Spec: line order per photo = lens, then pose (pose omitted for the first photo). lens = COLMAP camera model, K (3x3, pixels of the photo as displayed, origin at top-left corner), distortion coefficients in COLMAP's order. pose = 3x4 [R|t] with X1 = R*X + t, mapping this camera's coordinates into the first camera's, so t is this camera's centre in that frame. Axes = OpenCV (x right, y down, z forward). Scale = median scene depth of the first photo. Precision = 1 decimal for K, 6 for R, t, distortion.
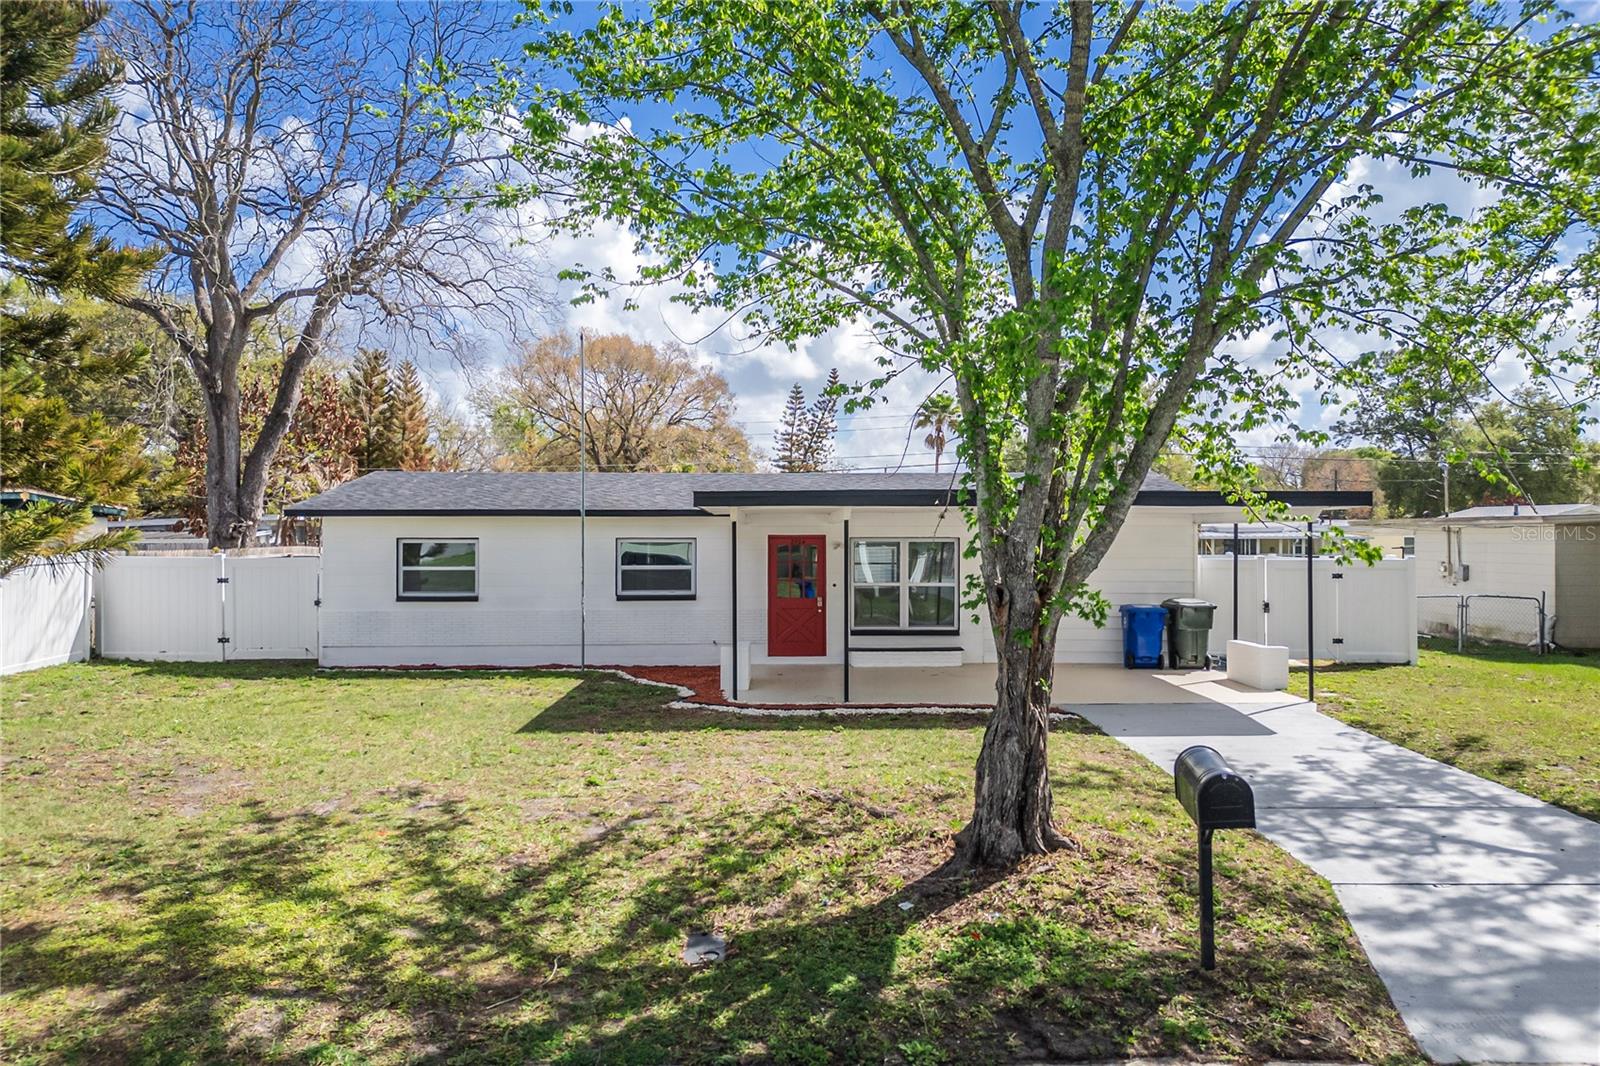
lens RADIAL K [[1119.5, 0, 806.8], [0, 1119.5, 533.6], [0, 0, 1]] dist [0.069251, -0.065505]
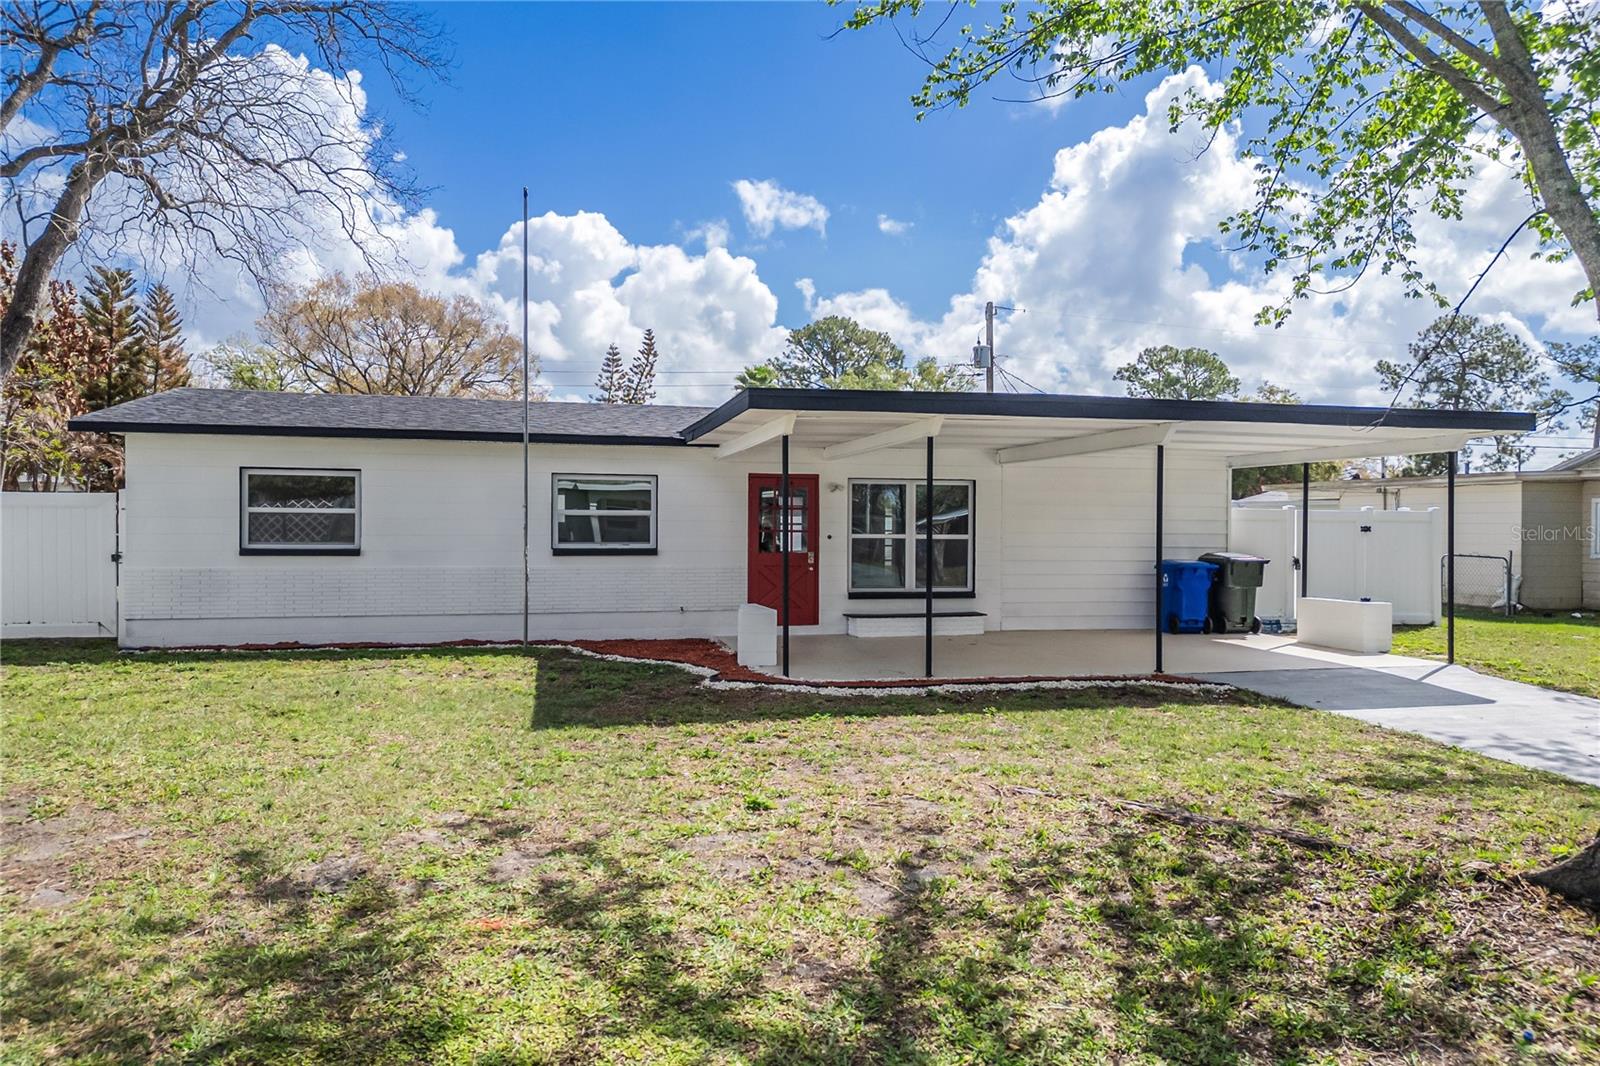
lens RADIAL K [[1119.5, 0, 806.8], [0, 1119.5, 533.6], [0, 0, 1]] dist [0.069251, -0.065505]
pose [[0.977301, 0.004837, 0.211799, -0.163837], [-0.006976, 0.999932, 0.009354, 0.036862], [-0.211740, -0.010619, 0.977268, 0.217610]]
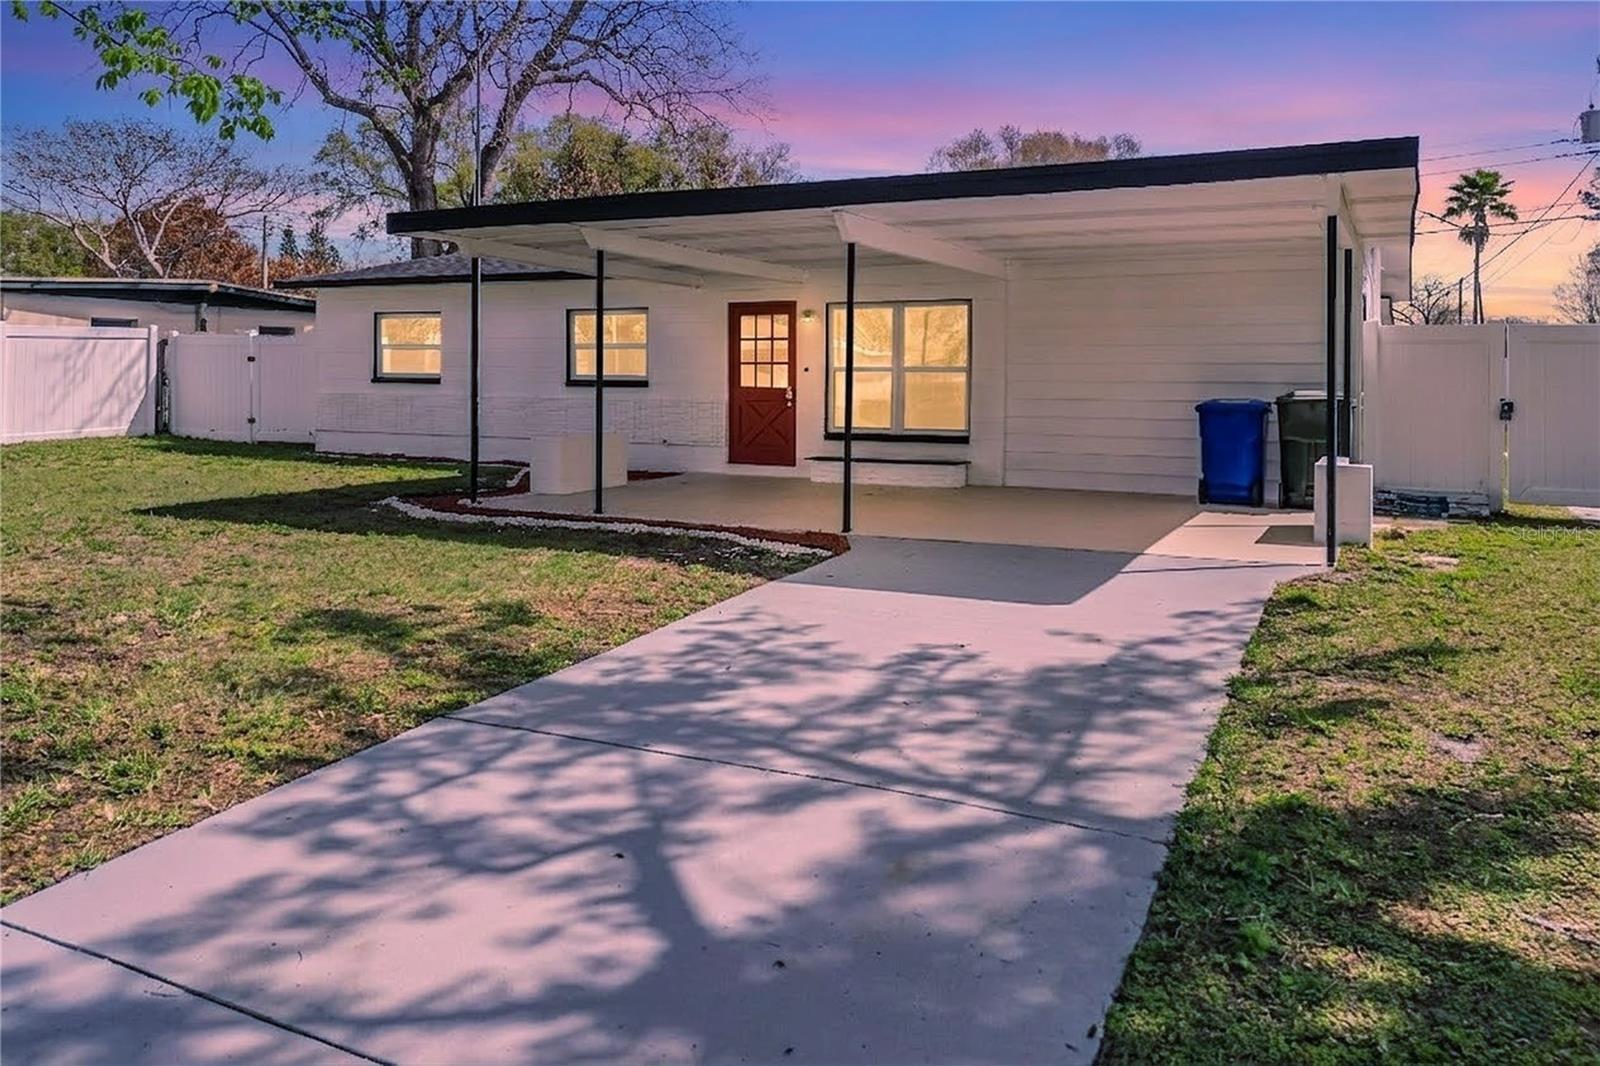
lens RADIAL K [[1119.5, 0, 806.8], [0, 1119.5, 533.6], [0, 0, 1]] dist [0.069251, -0.065505]
pose [[0.899299, 0.069715, -0.431742, 0.344455], [-0.006532, 0.989244, 0.146131, 0.045661], [0.437286, -0.128596, 0.890081, 0.339300]]
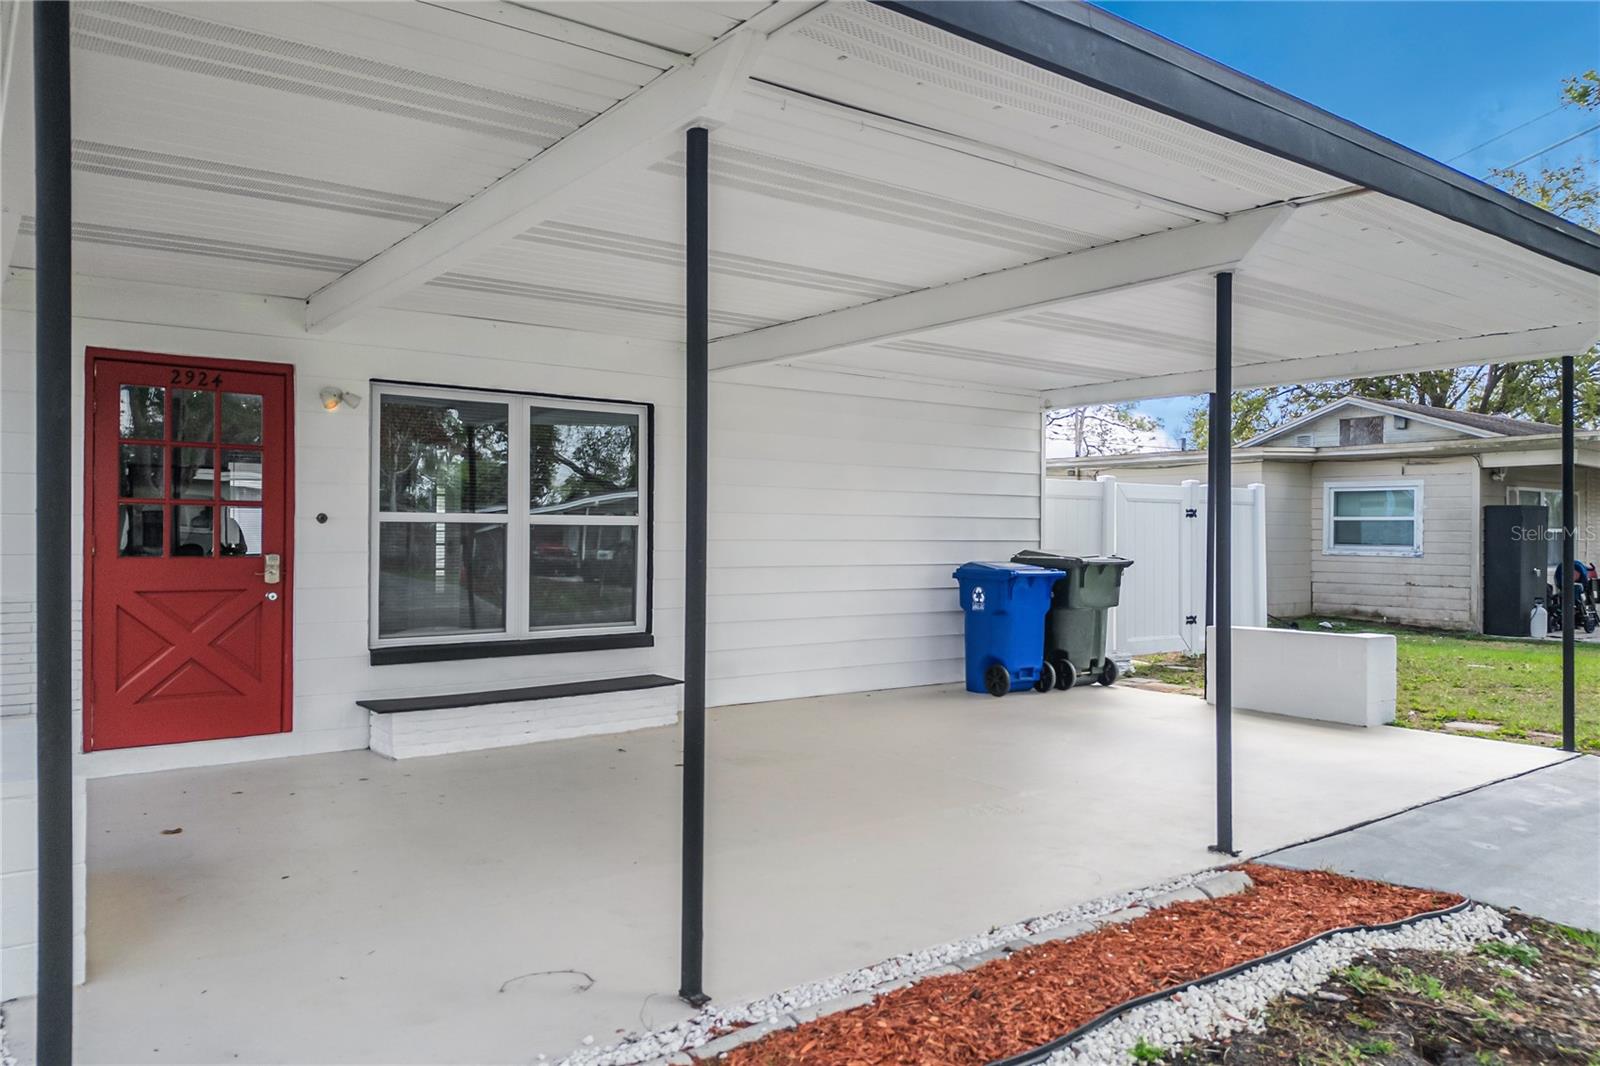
lens RADIAL K [[1119.5, 0, 806.8], [0, 1119.5, 533.6], [0, 0, 1]] dist [0.069251, -0.065505]
pose [[0.817164, 0.004181, 0.576390, -0.053642], [-0.007550, 0.999966, 0.003449, 0.048975], [-0.576356, -0.007170, 0.817167, 0.642197]]
